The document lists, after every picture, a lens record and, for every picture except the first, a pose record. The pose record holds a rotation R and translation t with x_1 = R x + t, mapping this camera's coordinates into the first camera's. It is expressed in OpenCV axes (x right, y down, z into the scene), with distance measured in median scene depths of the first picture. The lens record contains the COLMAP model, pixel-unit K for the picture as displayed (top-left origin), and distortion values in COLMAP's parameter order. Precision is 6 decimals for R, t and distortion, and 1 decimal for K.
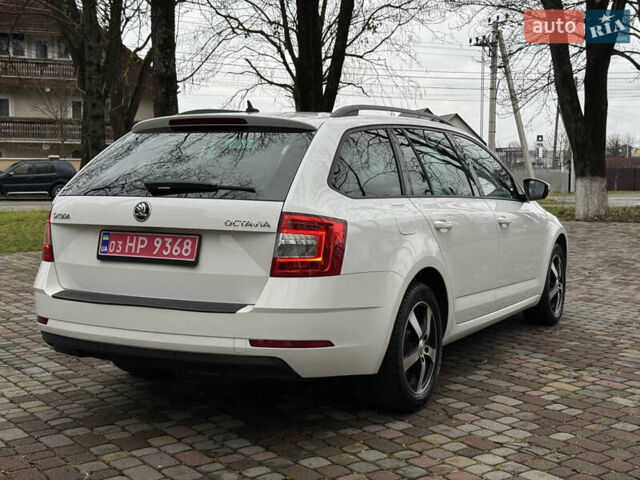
lens RADIAL K [[890.5, 0, 320.0], [0, 890.5, 240.0], [0, 0, 1]] dist [0.193572, -0.371548]
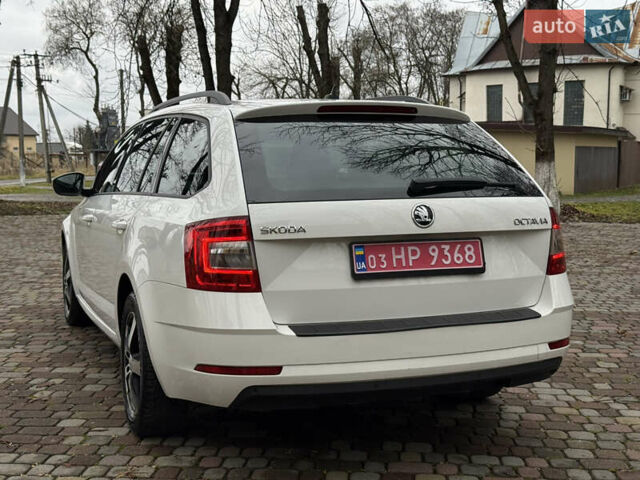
lens RADIAL K [[890.5, 0, 320.0], [0, 890.5, 240.0], [0, 0, 1]] dist [0.193572, -0.371548]
pose [[0.646188, -0.074388, 0.759545, -0.905258], [0.067025, 0.996924, 0.040614, -0.050004], [-0.760230, 0.024664, 0.649186, 0.529283]]
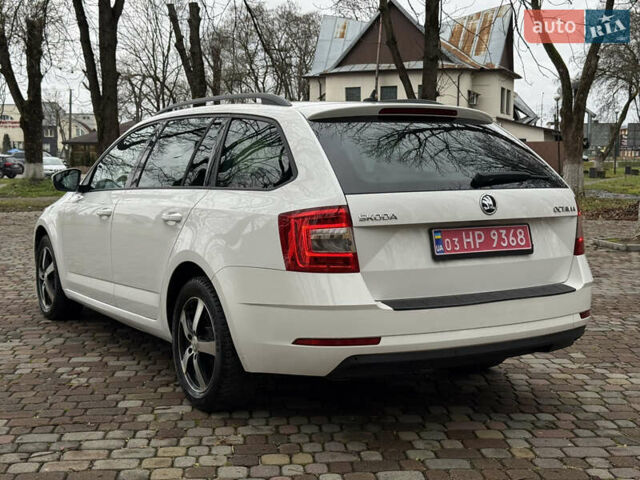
lens RADIAL K [[890.5, 0, 320.0], [0, 890.5, 240.0], [0, 0, 1]] dist [0.193572, -0.371548]
pose [[0.507891, -0.082491, 0.857463, -1.132142], [0.072408, 0.995970, 0.052928, -0.058241], [-0.858373, 0.035206, 0.511817, 0.662292]]
